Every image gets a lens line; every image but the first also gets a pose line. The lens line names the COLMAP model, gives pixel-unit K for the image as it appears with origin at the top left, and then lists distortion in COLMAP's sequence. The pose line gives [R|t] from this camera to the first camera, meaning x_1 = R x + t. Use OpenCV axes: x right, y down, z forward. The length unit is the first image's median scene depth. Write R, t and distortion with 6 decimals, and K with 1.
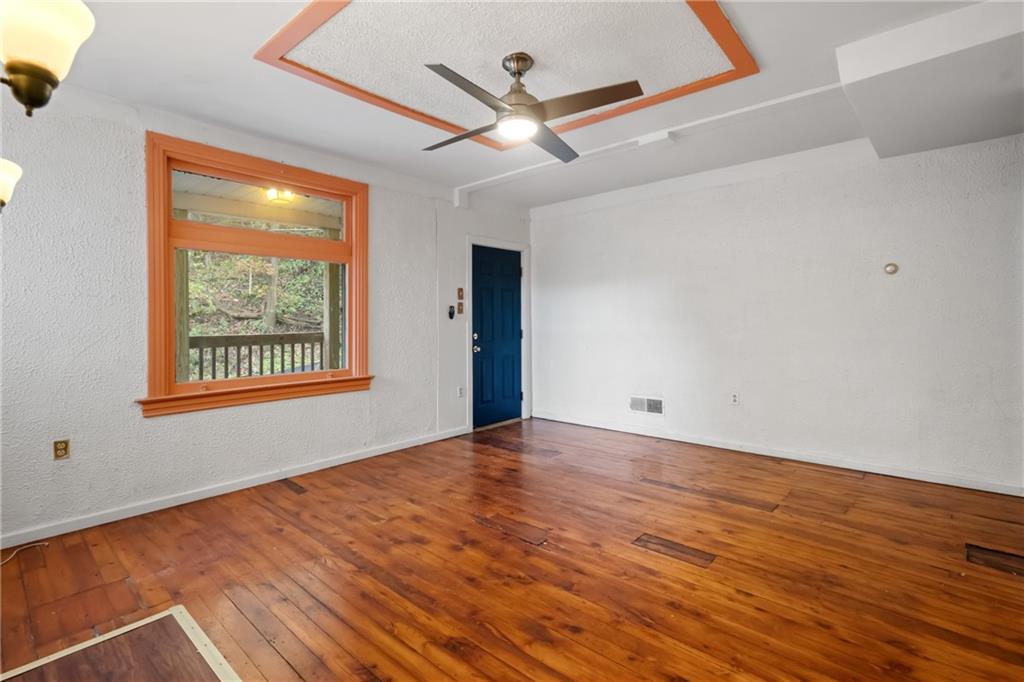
lens RADIAL K [[468.1, 0, 489.5], [0, 468.1, 321.9], [0, 0, 1]] dist [-0.010240, 0.003782]
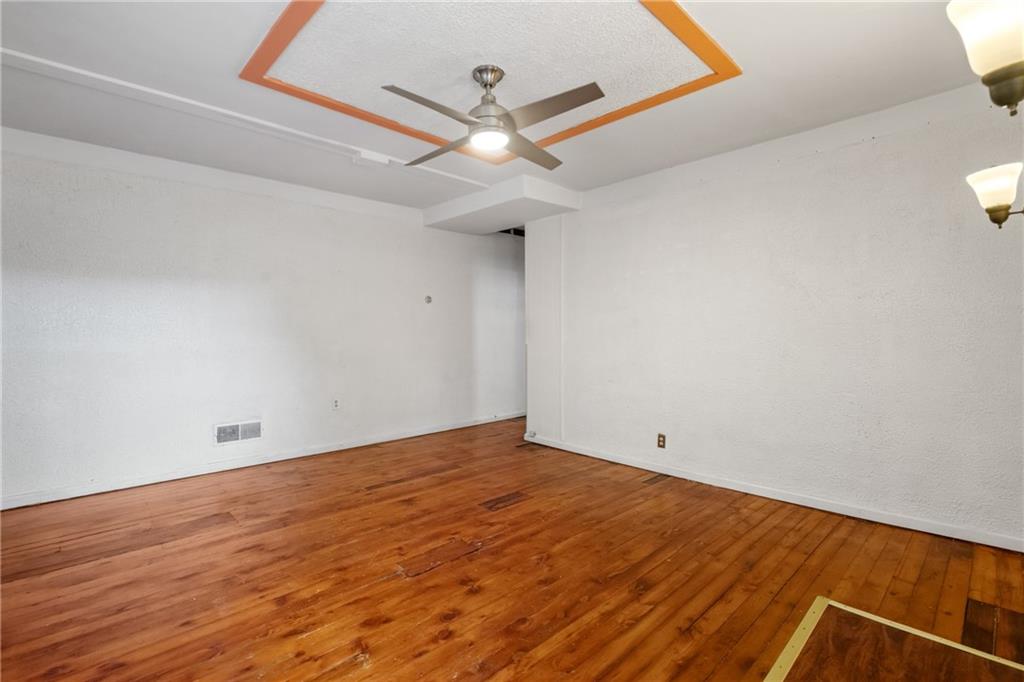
lens RADIAL K [[468.1, 0, 509.9], [0, 468.1, 336.4], [0, 0, 1]] dist [-0.010240, 0.003782]
pose [[0.077421, -0.003234, 0.996993, -0.901425], [0.008083, 0.999964, 0.002616, 0.008933], [-0.996966, 0.007856, 0.077444, 0.836595]]
